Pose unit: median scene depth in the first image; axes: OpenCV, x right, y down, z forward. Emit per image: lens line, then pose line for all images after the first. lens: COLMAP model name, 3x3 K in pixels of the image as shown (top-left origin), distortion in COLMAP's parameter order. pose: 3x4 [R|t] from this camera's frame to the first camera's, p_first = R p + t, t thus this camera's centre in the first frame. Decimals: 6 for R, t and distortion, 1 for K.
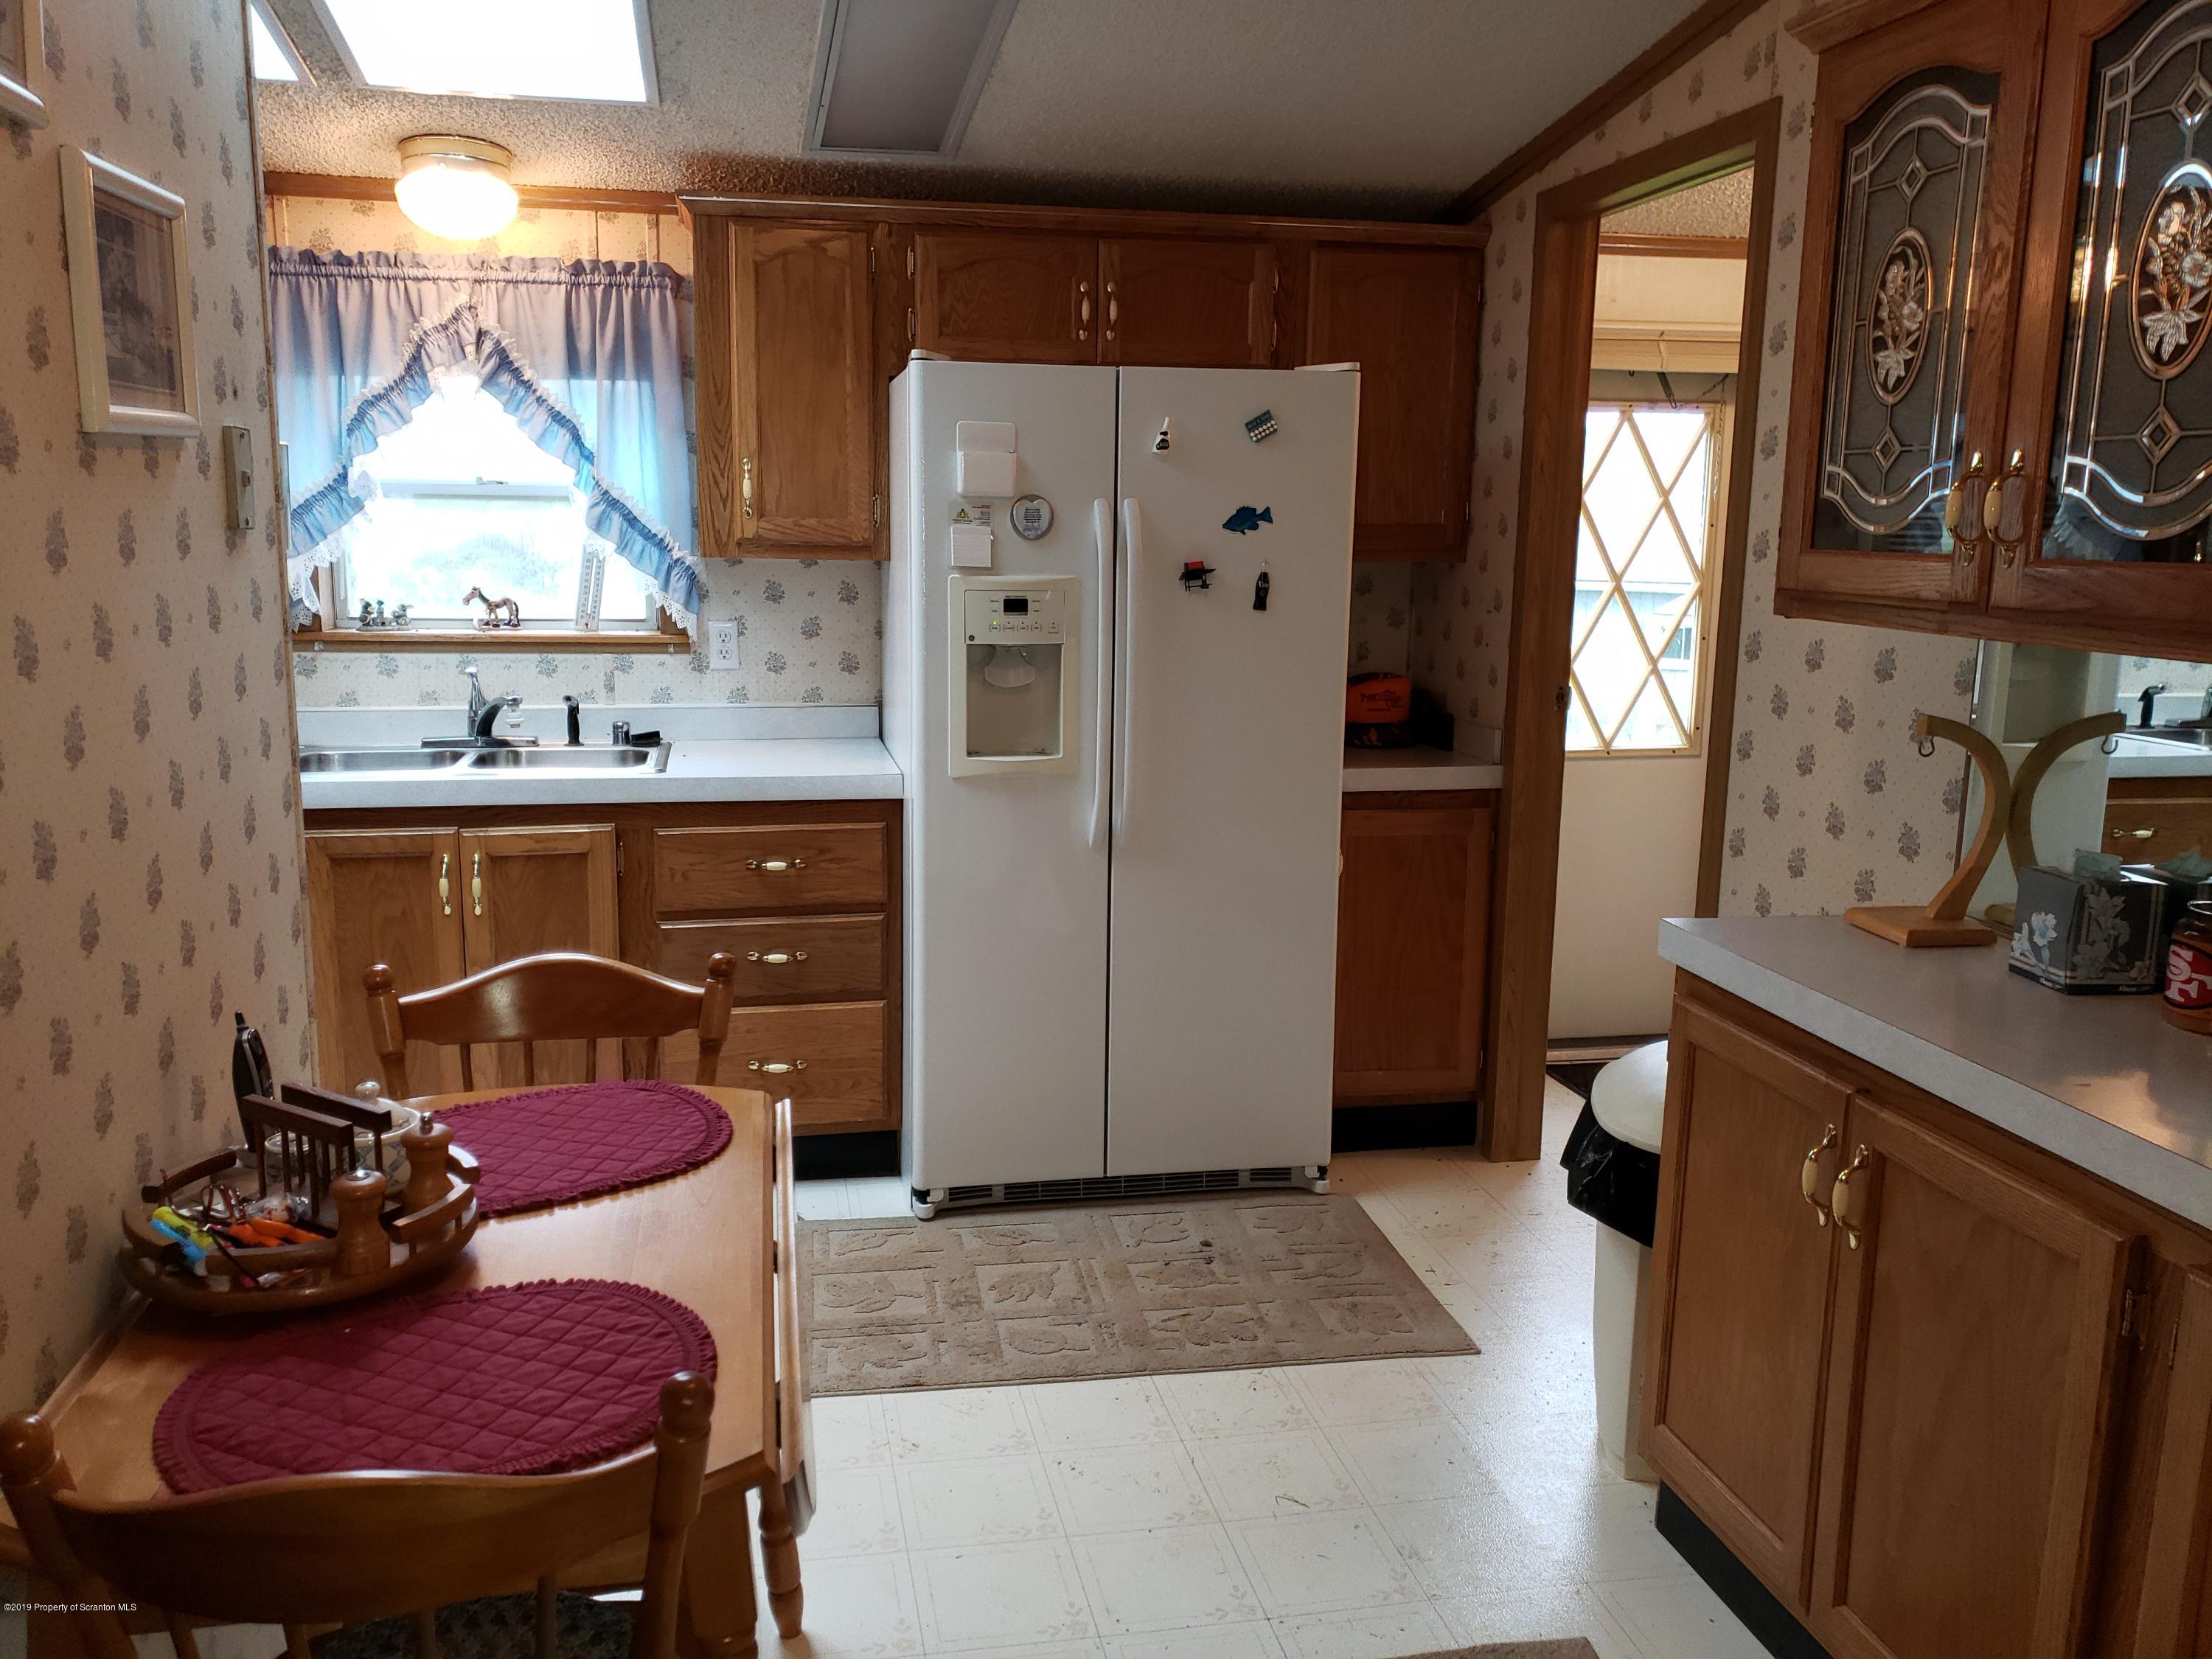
lens RADIAL K [[1744.9, 0, 1075.8], [0, 1744.9, 807.6], [0, 0, 1]] dist [0.028503, -0.020574]
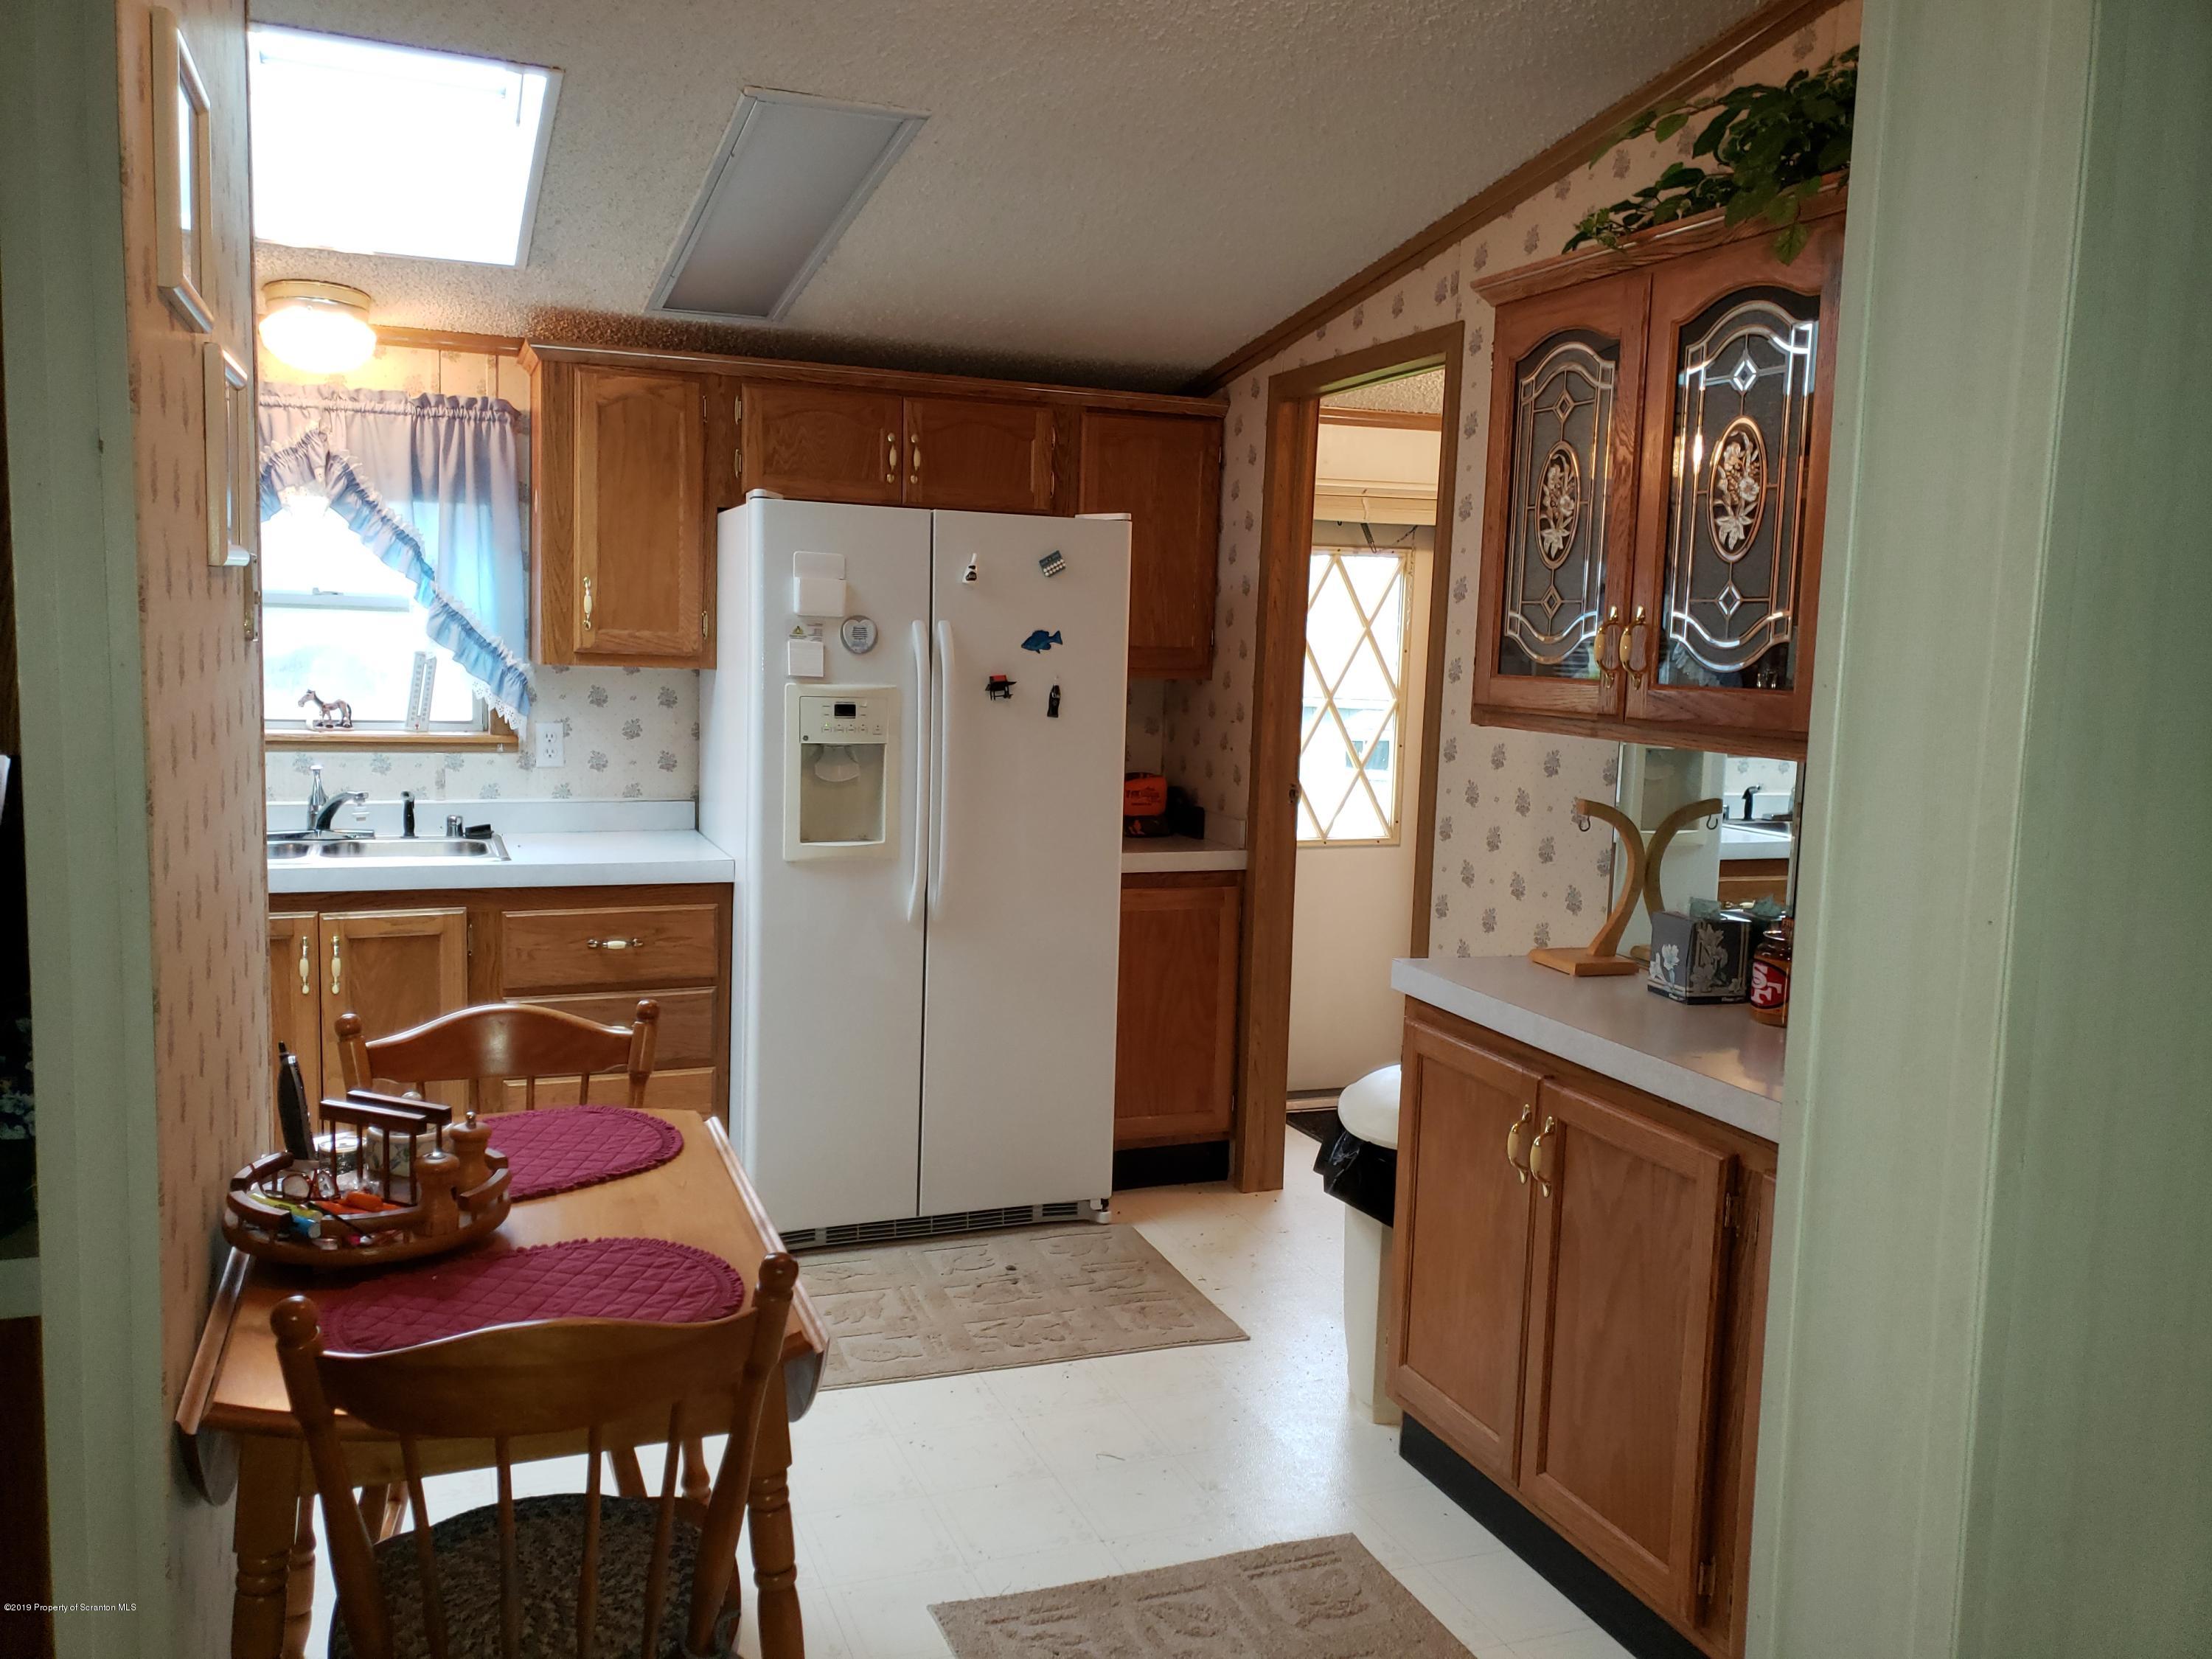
lens RADIAL K [[1744.9, 0, 1107.2], [0, 1744.9, 822.2], [0, 0, 1]] dist [0.028503, -0.020574]
pose [[0.982109, -0.003213, 0.188288, -0.080169], [0.013475, 0.998490, -0.053251, 0.020574], [-0.187832, 0.054835, 0.980669, -0.154502]]
